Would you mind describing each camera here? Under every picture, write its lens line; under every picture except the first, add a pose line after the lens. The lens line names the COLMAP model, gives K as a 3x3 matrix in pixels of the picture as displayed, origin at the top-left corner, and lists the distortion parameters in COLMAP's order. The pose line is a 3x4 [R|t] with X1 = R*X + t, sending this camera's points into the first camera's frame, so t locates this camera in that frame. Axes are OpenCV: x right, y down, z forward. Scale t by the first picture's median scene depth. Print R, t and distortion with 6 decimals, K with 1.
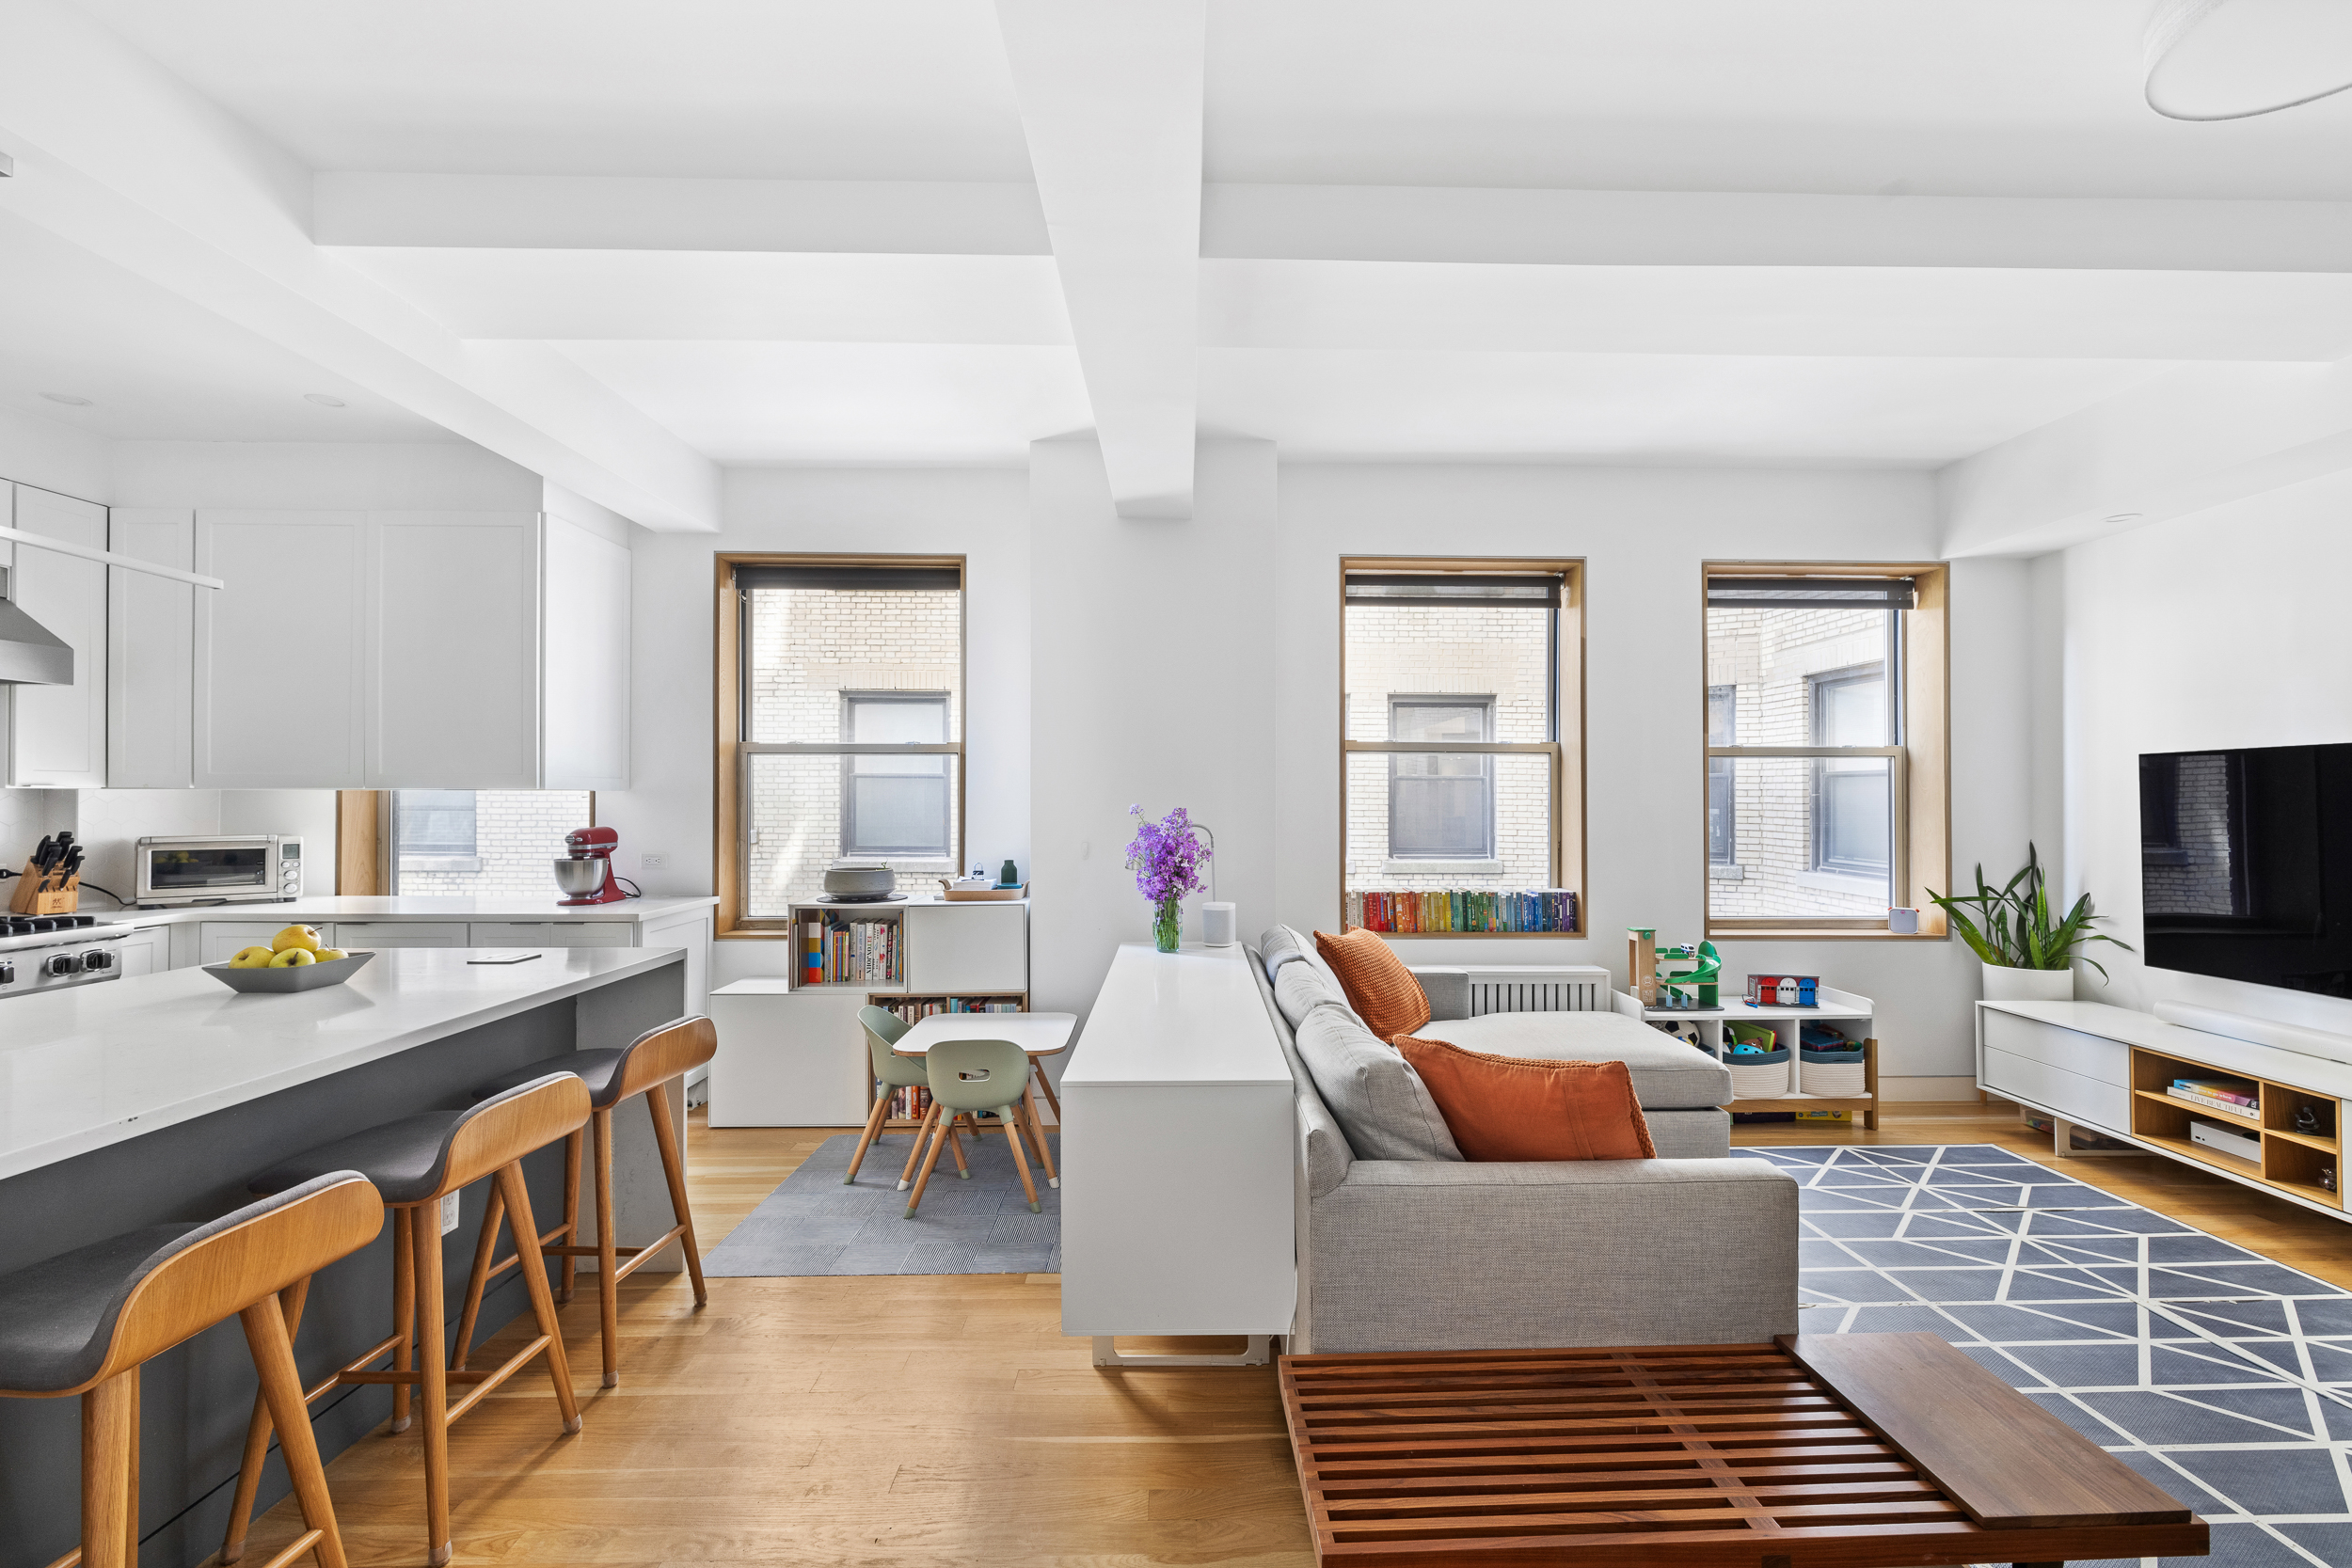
lens RADIAL K [[989.5, 0, 1193.8], [0, 989.5, 788.9], [0, 0, 1]] dist [0.004569, -0.000084]
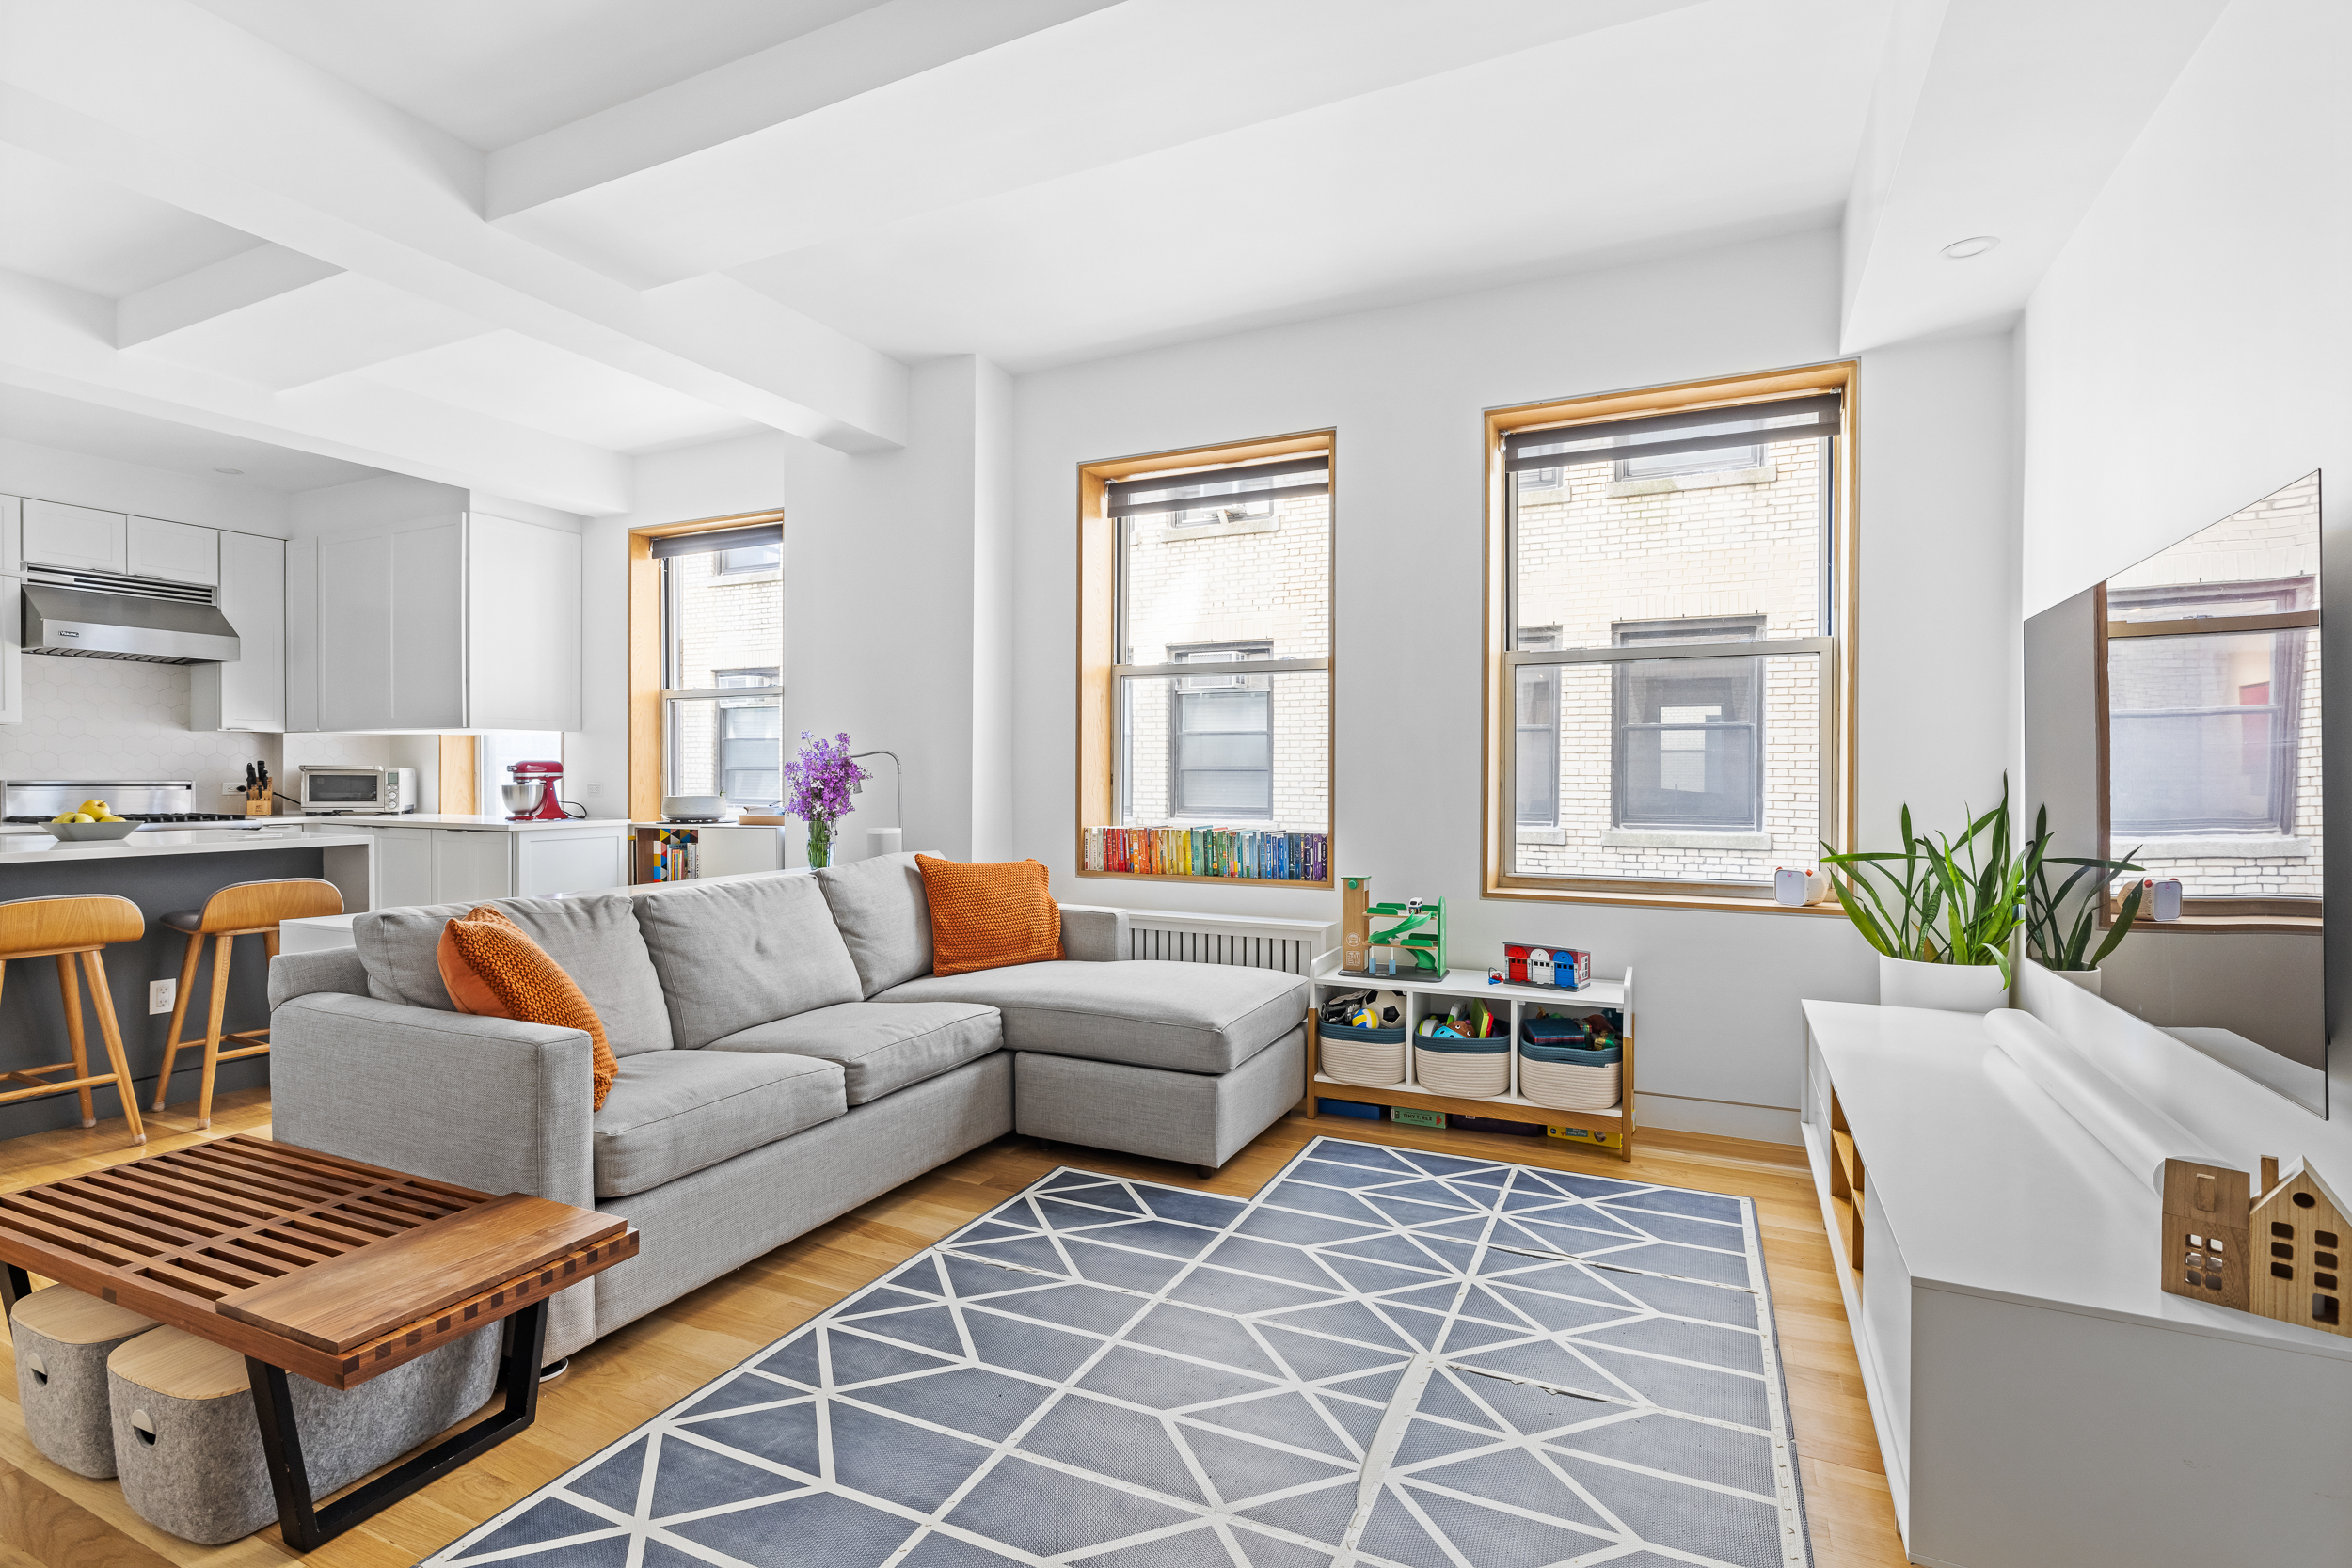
lens RADIAL K [[1088.6, 0, 1174.7], [0, 1088.6, 785.9], [0, 0, 1]] dist [-0.002559, 0.000717]
pose [[0.893830, 0.003848, -0.448389, 0.727058], [0.004442, 0.999838, 0.017435, 0.051134], [0.448384, -0.017576, 0.893668, 0.135873]]
